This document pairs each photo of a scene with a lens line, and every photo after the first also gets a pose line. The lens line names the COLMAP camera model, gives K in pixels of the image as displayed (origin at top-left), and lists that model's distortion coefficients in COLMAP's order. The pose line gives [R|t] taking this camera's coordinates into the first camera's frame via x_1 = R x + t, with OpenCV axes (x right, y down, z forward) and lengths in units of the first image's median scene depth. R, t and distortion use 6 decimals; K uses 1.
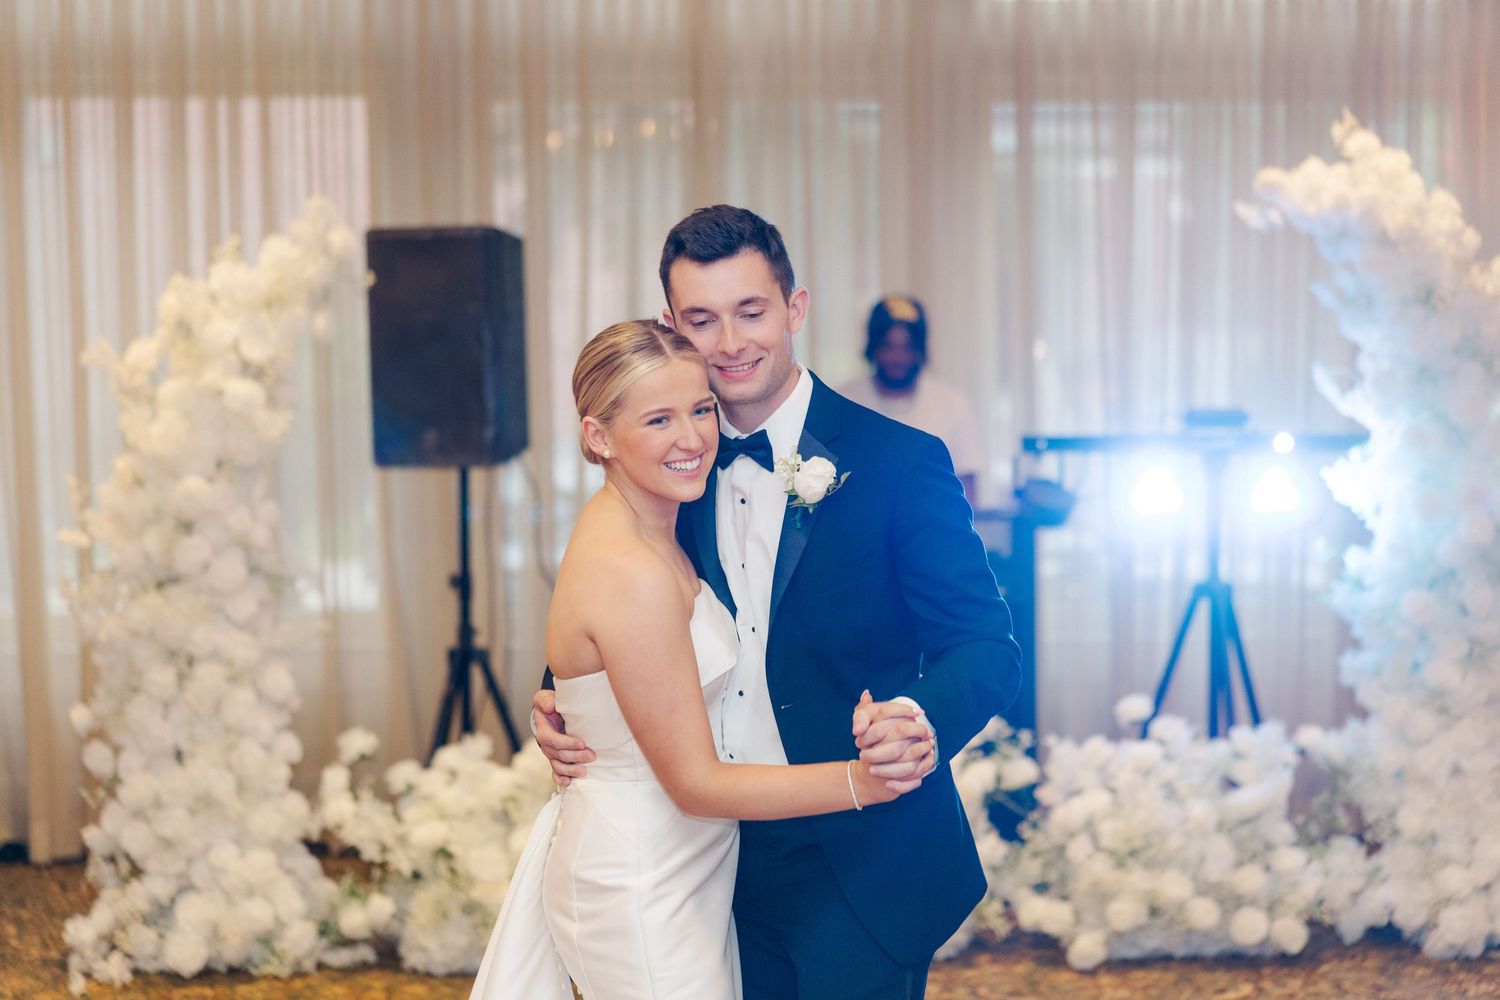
lens RADIAL K [[2828.9, 0, 750.0], [0, 2828.9, 500.0], [0, 0, 1]] dist [0.022361, -0.241599]
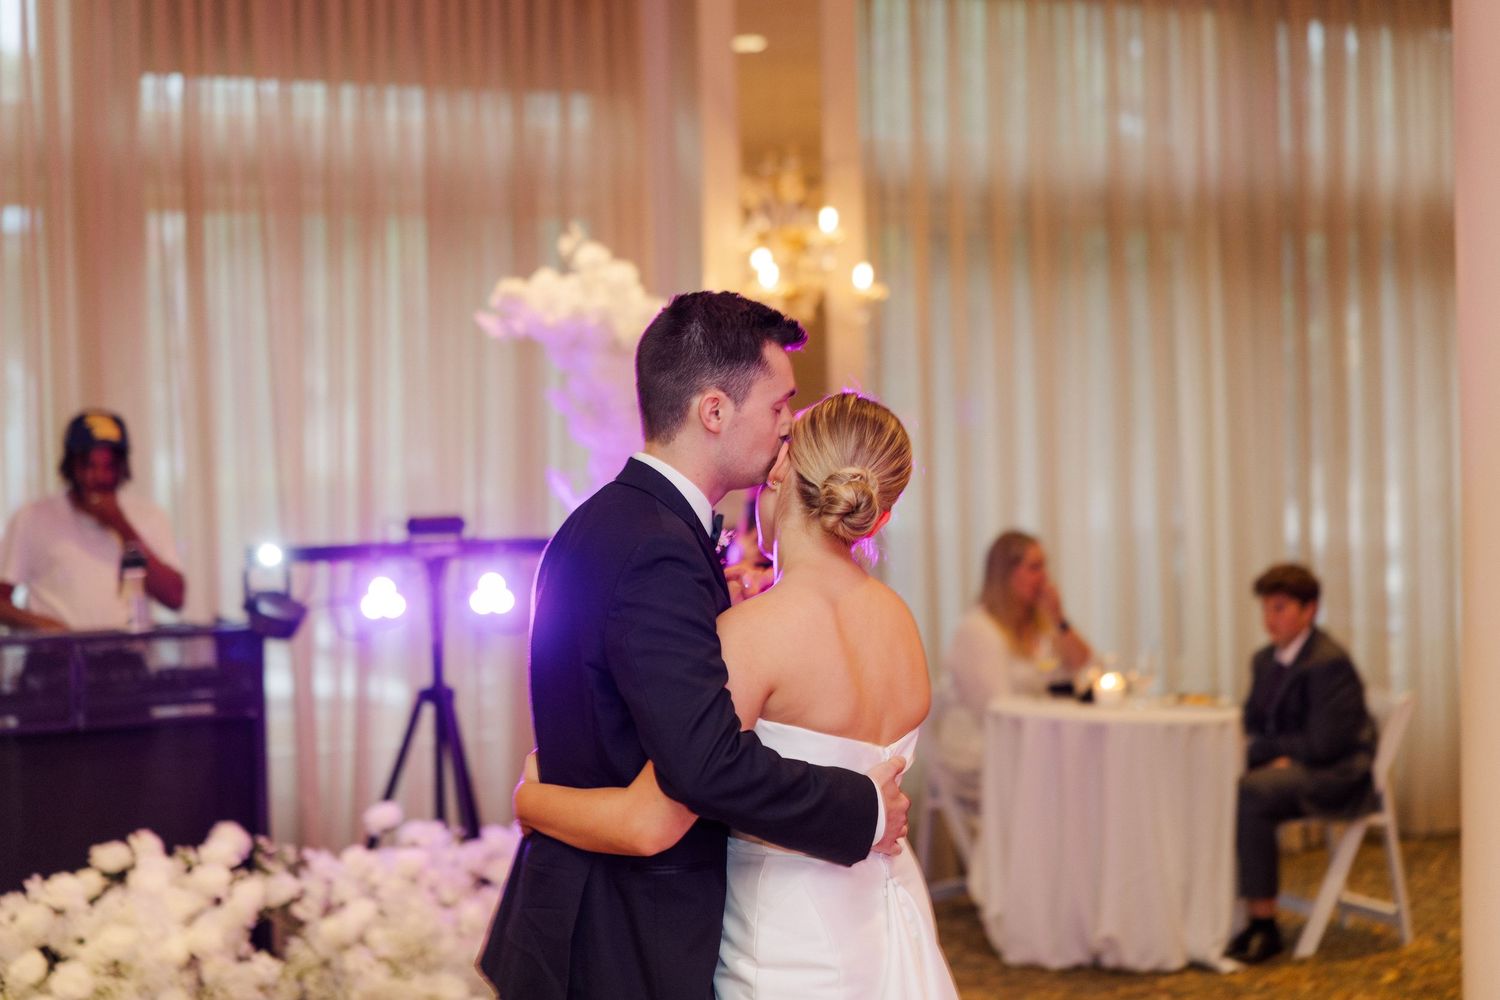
lens RADIAL K [[2828.9, 0, 750.0], [0, 2828.9, 500.0], [0, 0, 1]] dist [0.022361, -0.241599]
pose [[0.911538, -0.020873, 0.410687, -0.158626], [0.040613, 0.998398, -0.039399, 0.006985], [-0.409206, 0.052593, 0.910925, 0.032195]]
